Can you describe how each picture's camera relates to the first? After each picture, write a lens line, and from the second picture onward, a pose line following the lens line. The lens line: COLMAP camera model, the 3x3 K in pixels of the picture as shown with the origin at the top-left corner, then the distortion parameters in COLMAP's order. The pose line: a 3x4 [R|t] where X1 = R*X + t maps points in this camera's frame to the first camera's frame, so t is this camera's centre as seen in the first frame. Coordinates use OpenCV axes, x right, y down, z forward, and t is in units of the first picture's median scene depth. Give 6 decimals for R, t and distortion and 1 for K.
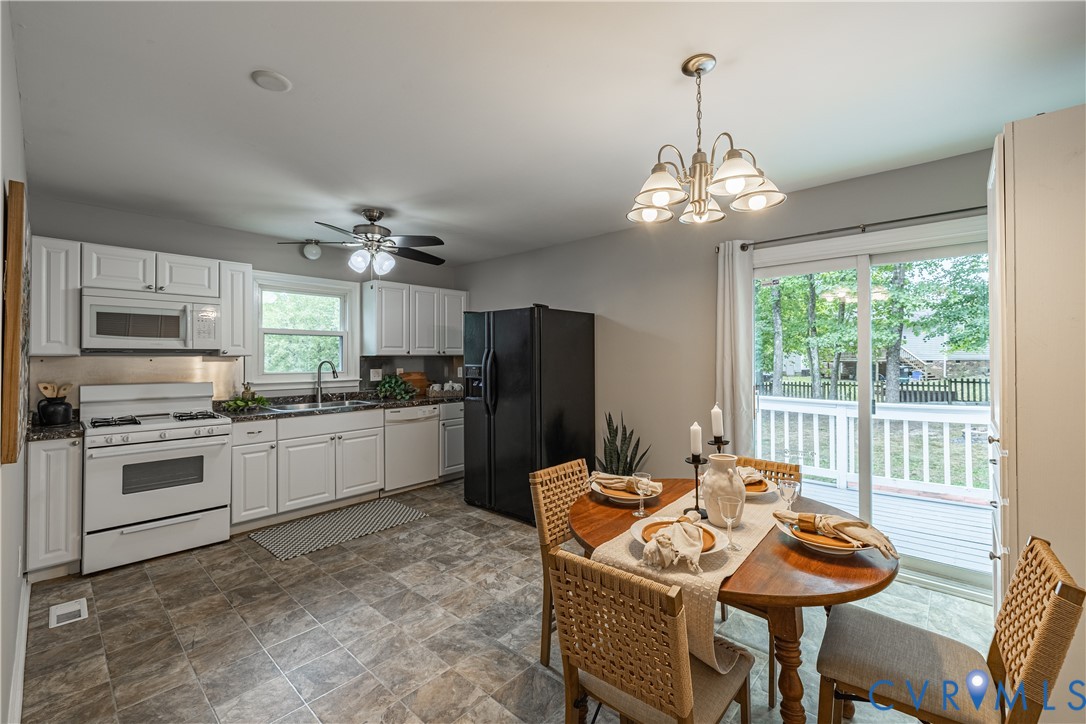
lens RADIAL K [[455.6, 0, 544.6], [0, 455.6, 355.6], [0, 0, 1]] dist [0.003237, -0.001641]
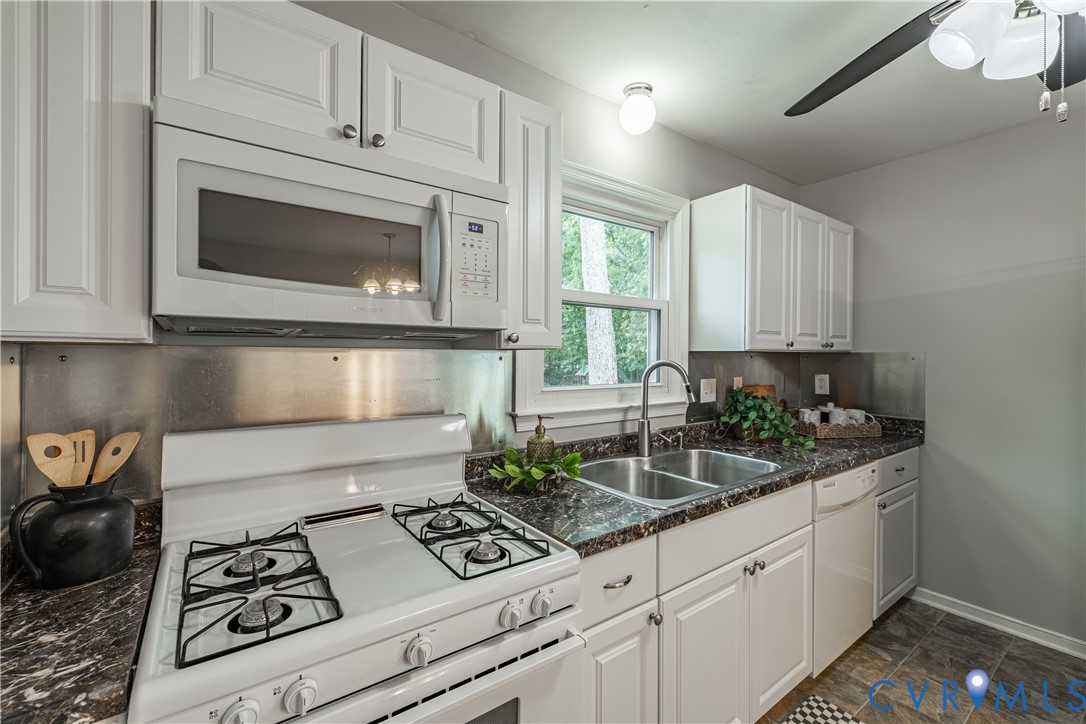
lens RADIAL K [[455.6, 0, 537.9], [0, 455.6, 355.5], [0, 0, 1]] dist [0.003237, -0.001641]
pose [[0.978006, 0.003331, -0.208550, -0.652803], [-0.002989, 0.999994, 0.001956, 0.006081], [0.208556, -0.001289, 0.978010, 0.698547]]
